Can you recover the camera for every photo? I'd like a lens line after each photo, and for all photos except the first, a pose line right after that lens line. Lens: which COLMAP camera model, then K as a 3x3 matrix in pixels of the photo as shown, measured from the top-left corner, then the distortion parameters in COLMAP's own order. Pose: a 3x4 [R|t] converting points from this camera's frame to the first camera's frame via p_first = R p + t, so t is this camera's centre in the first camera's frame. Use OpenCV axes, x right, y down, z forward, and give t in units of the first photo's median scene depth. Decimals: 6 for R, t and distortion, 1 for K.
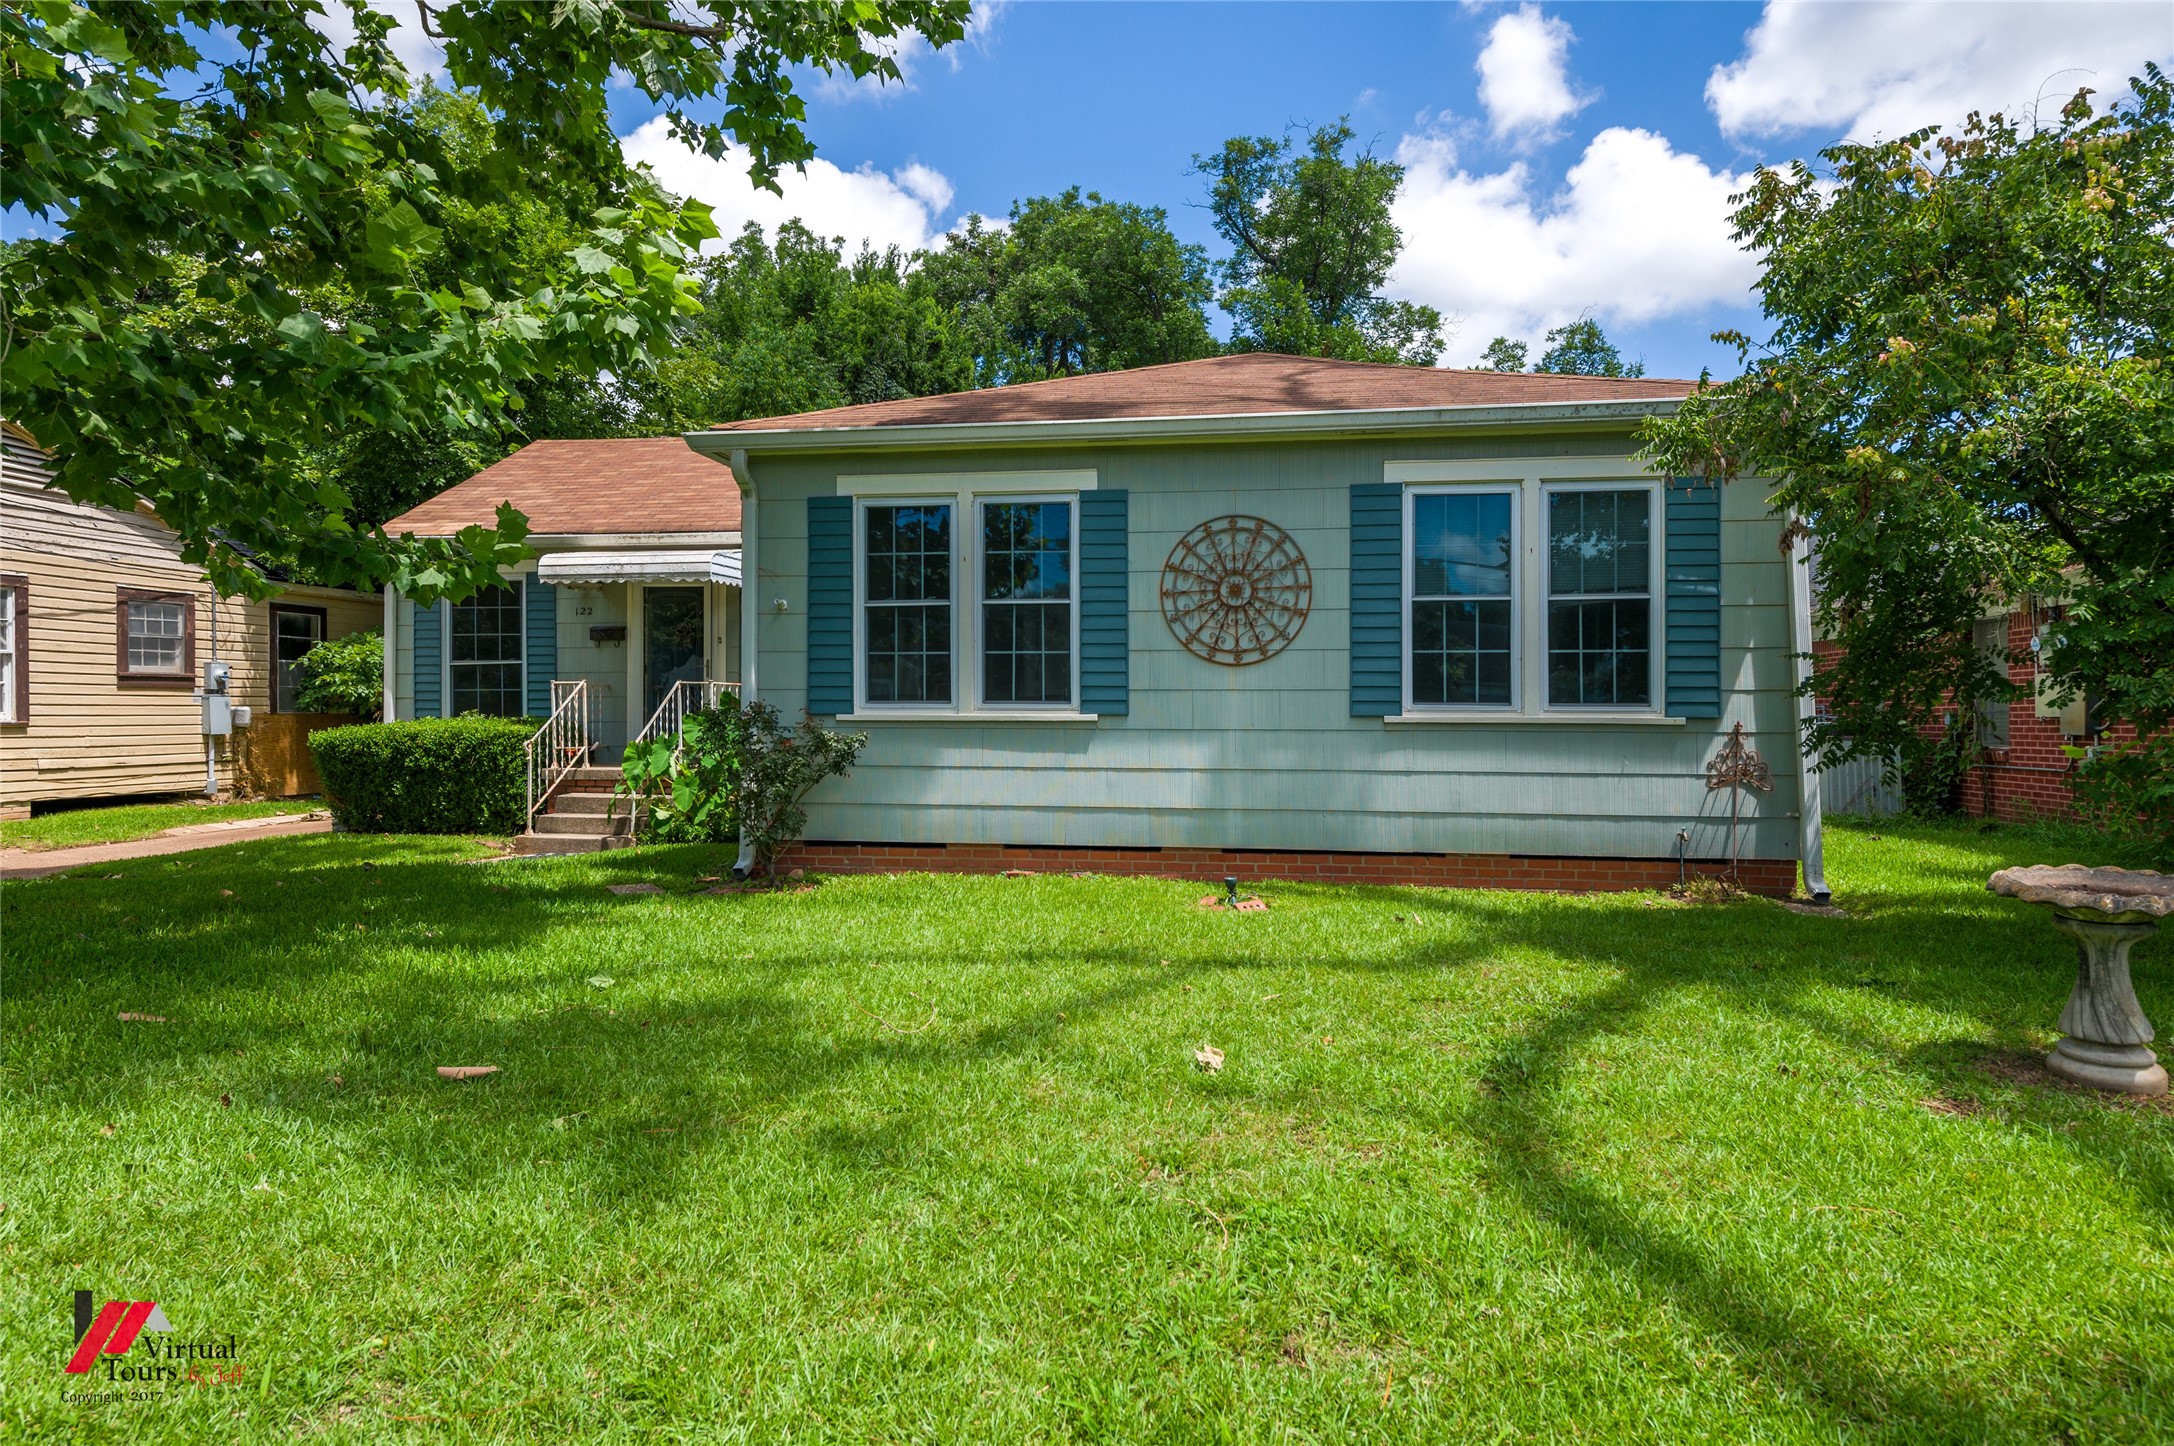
lens RADIAL K [[1255.0, 0, 1151.0], [0, 1255.0, 699.4], [0, 0, 1]] dist [-0.003598, -0.000737]
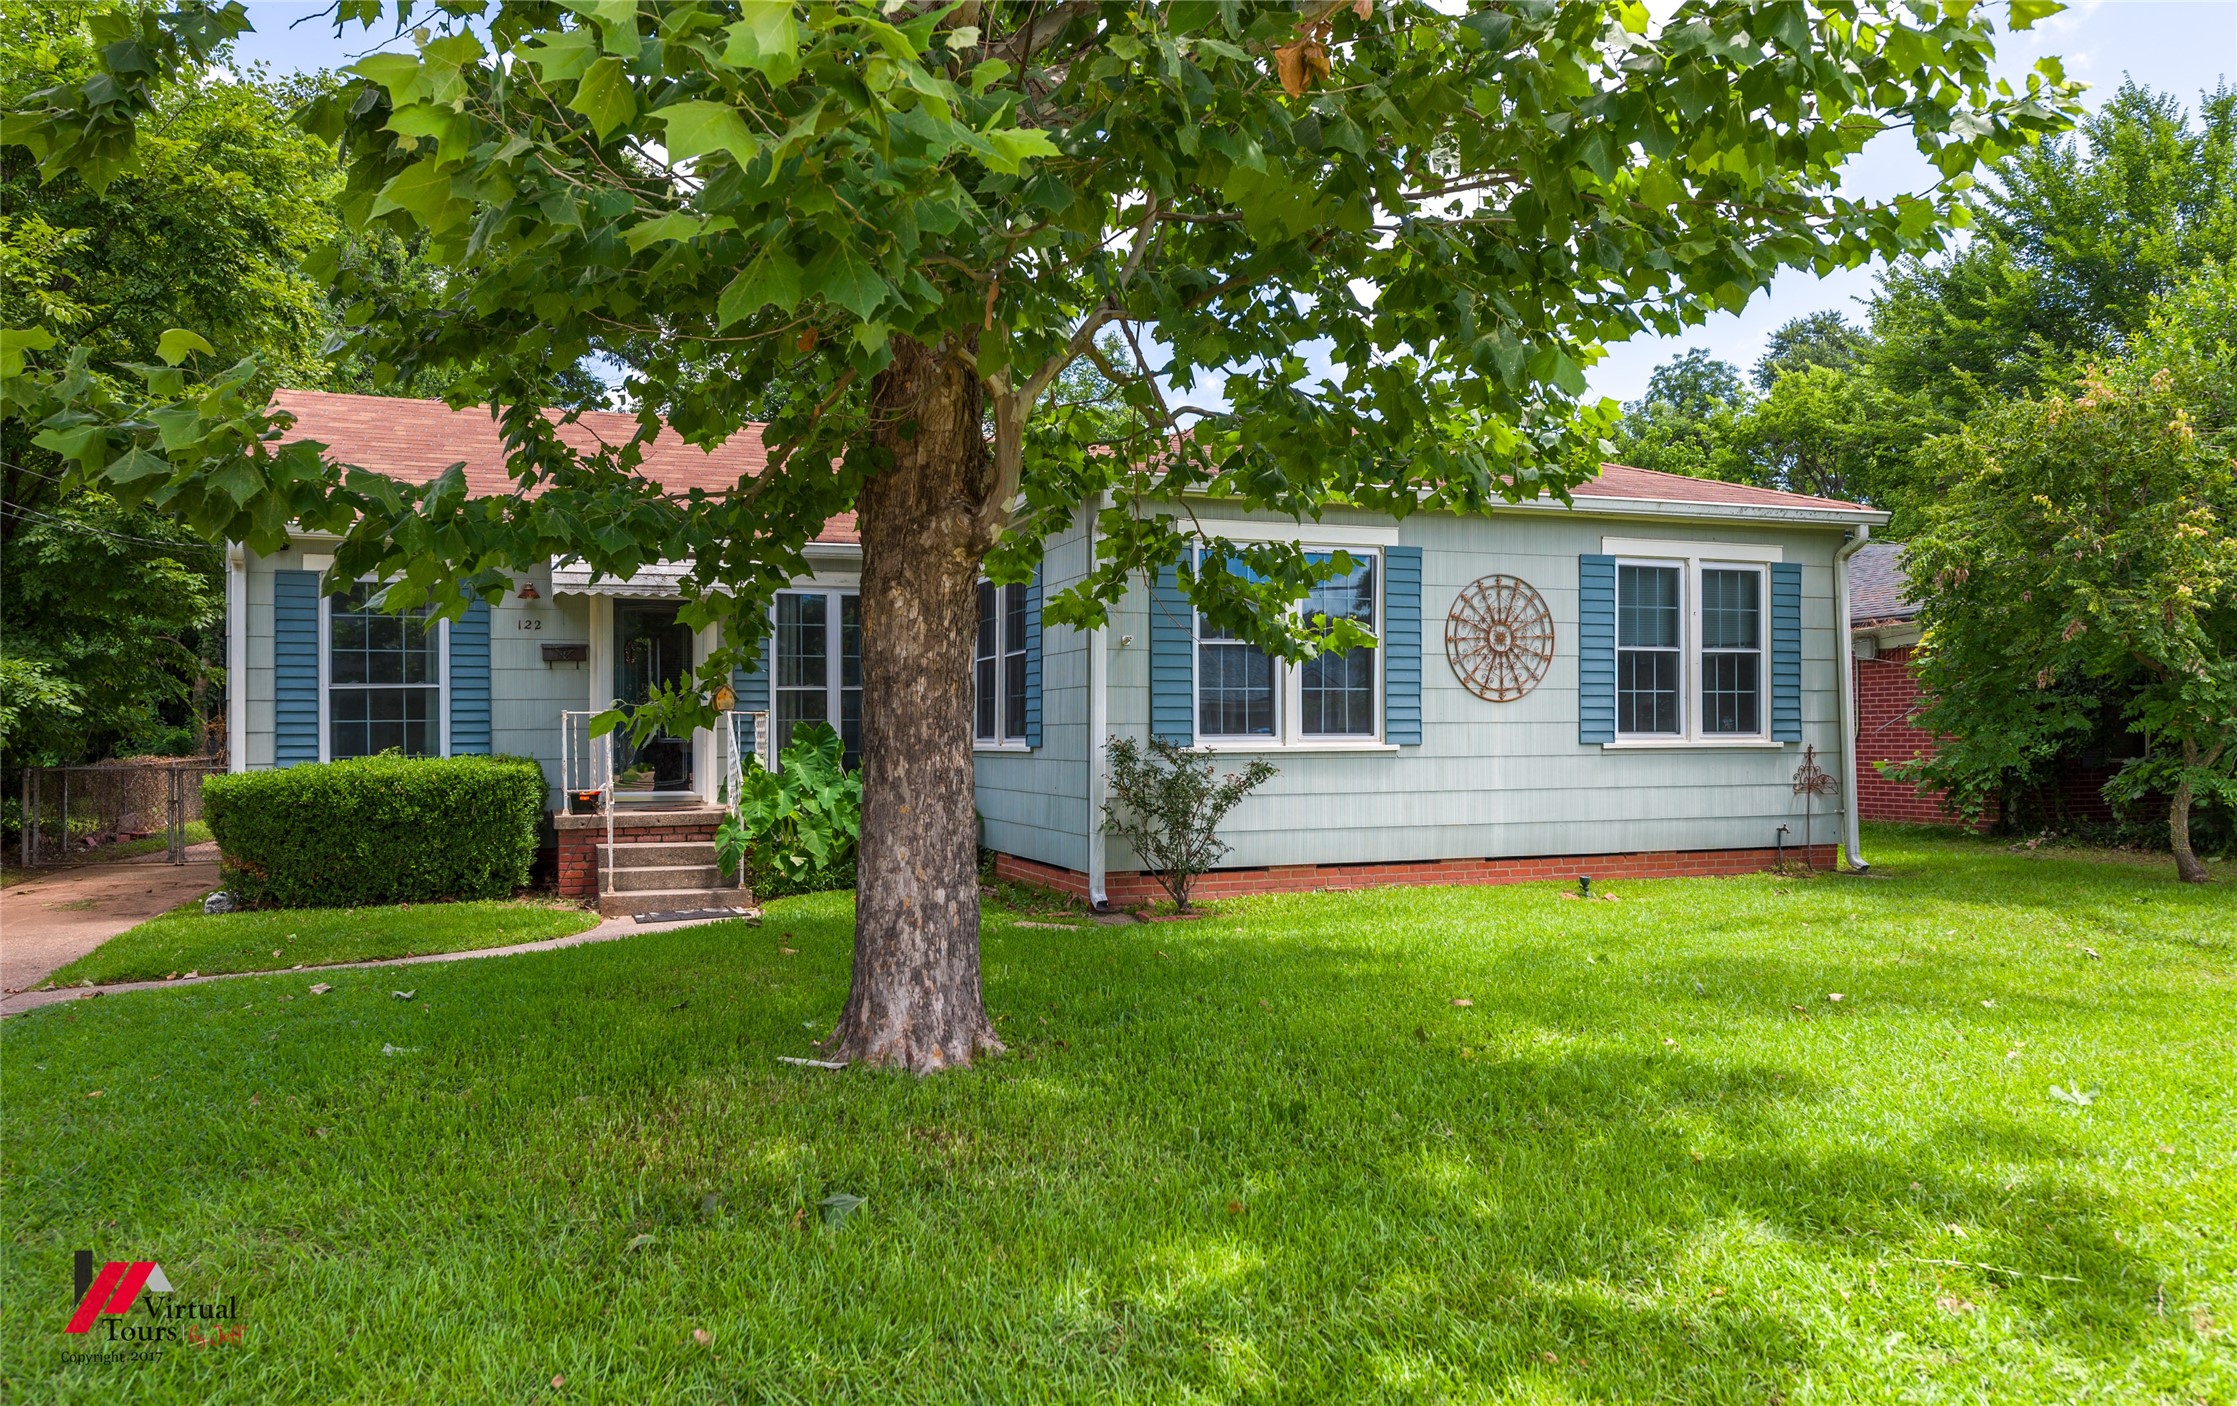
lens RADIAL K [[1487.0, 0, 1104.2], [0, 1487.0, 707.9], [0, 0, 1]] dist [0.001944, -0.003814]
pose [[0.879473, 0.000398, 0.475948, -0.906341], [0.003435, 0.999968, -0.007183, -0.011964], [-0.475936, 0.007952, 0.879444, -0.054739]]
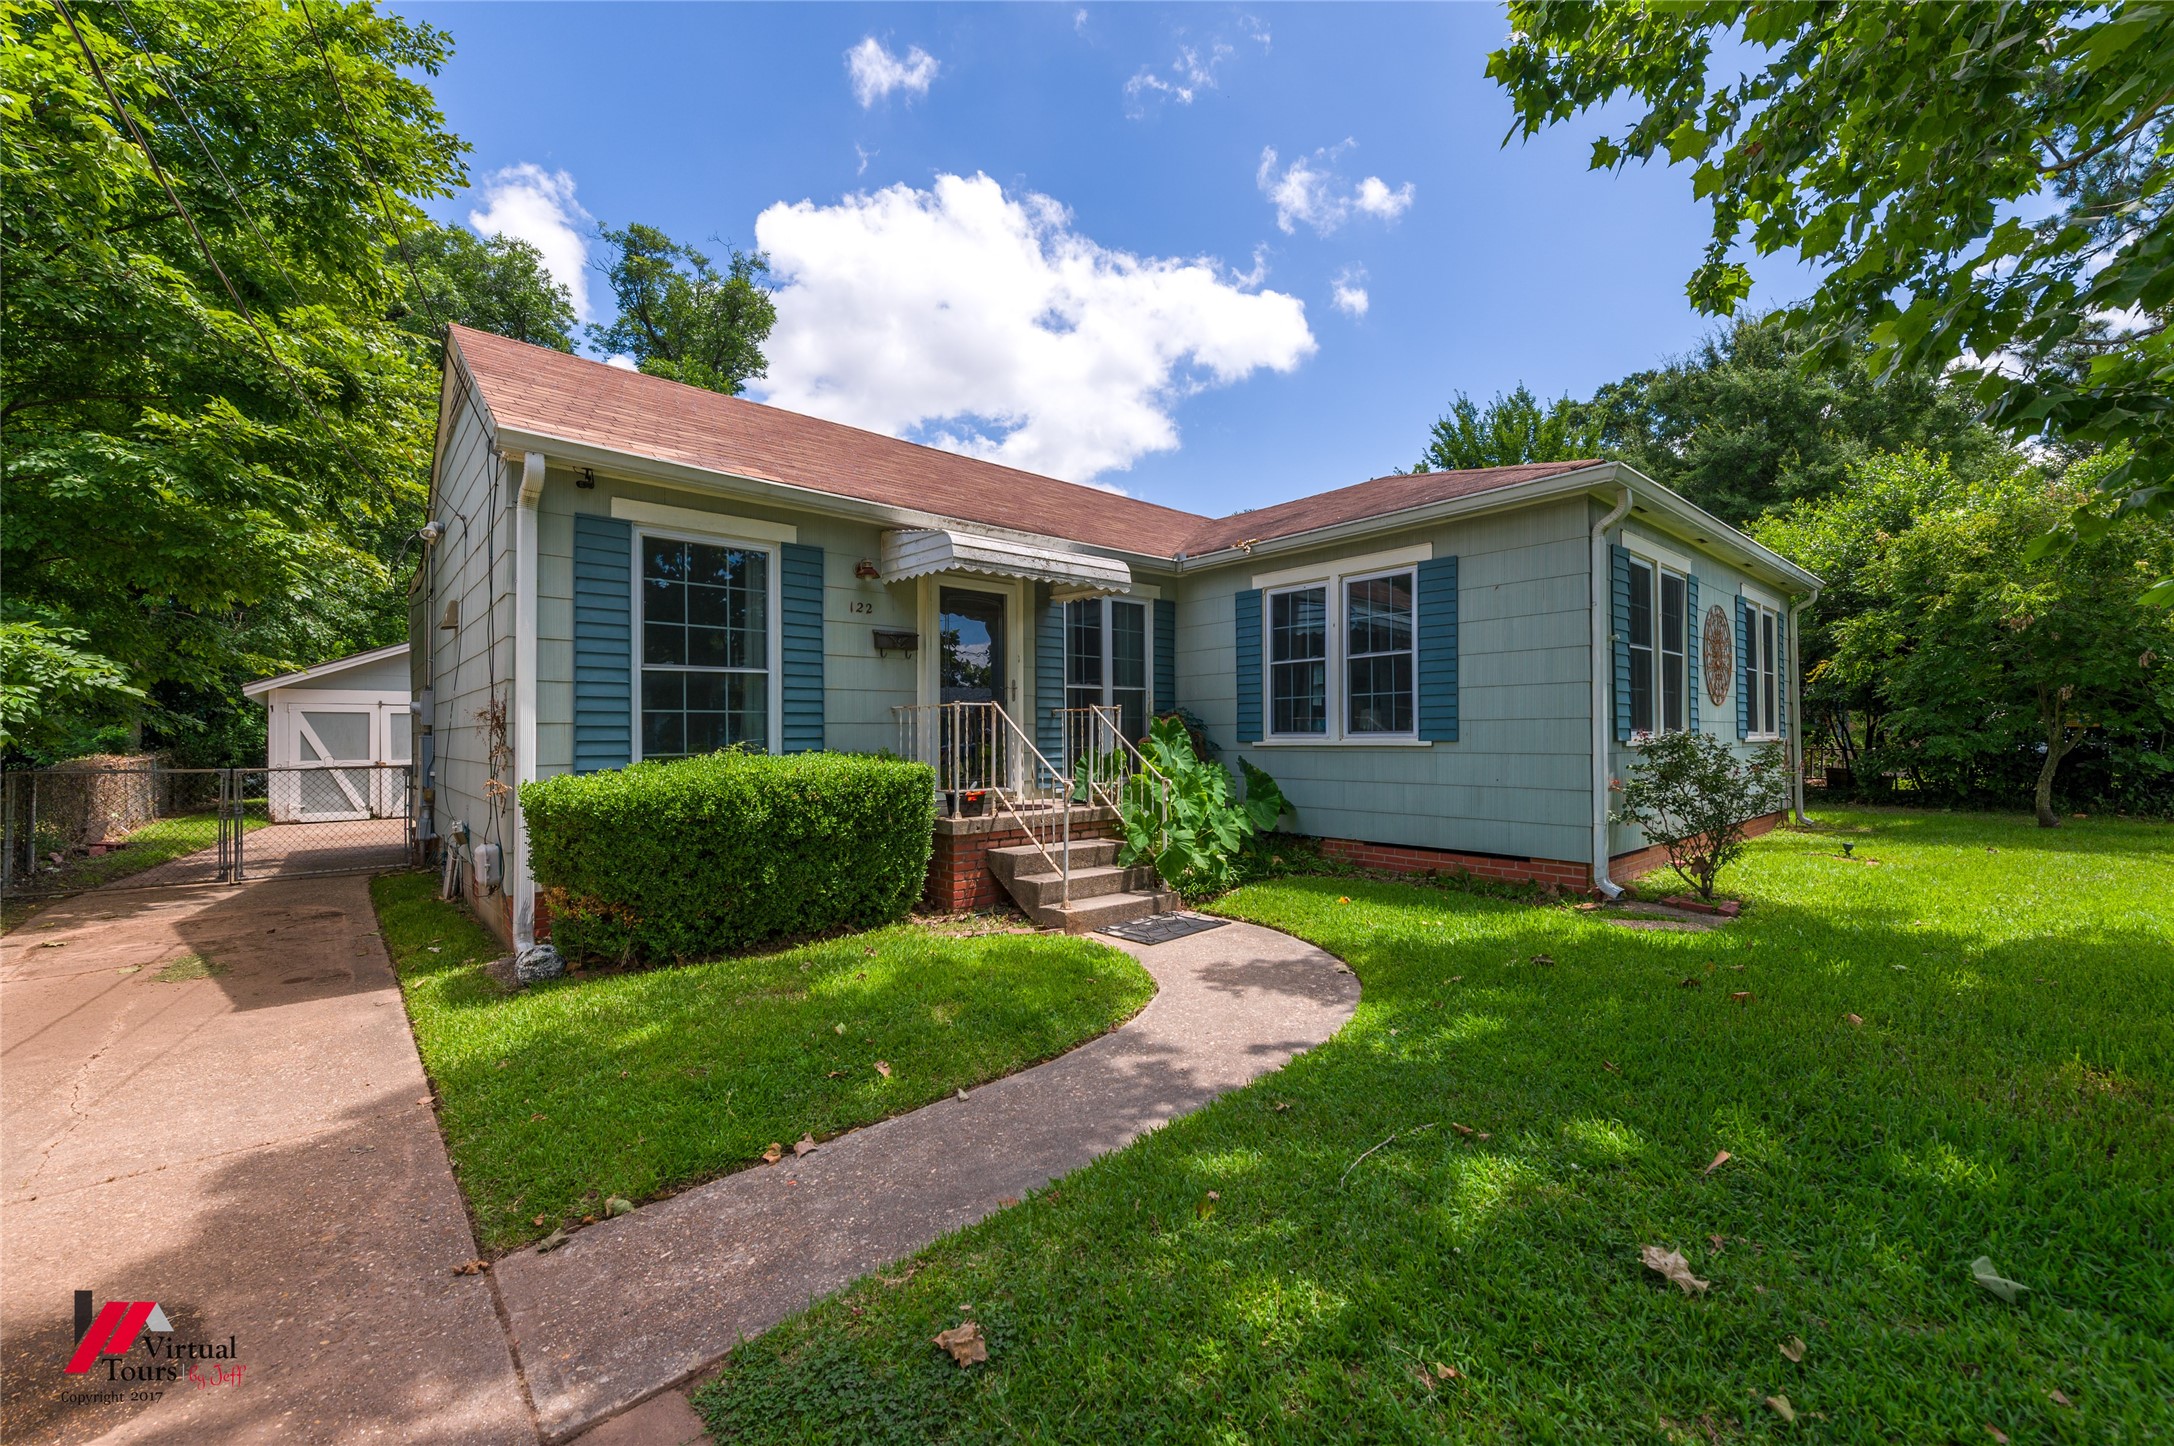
lens RADIAL K [[860.6, 0, 1108.0], [0, 860.6, 725.2], [0, 0, 1]] dist [0.005861, -0.000692]
pose [[0.642892, 0.001570, 0.765955, -1.161185], [-0.004187, 0.999990, 0.001465, -0.002820], [-0.765946, -0.004148, 0.642892, 0.866242]]
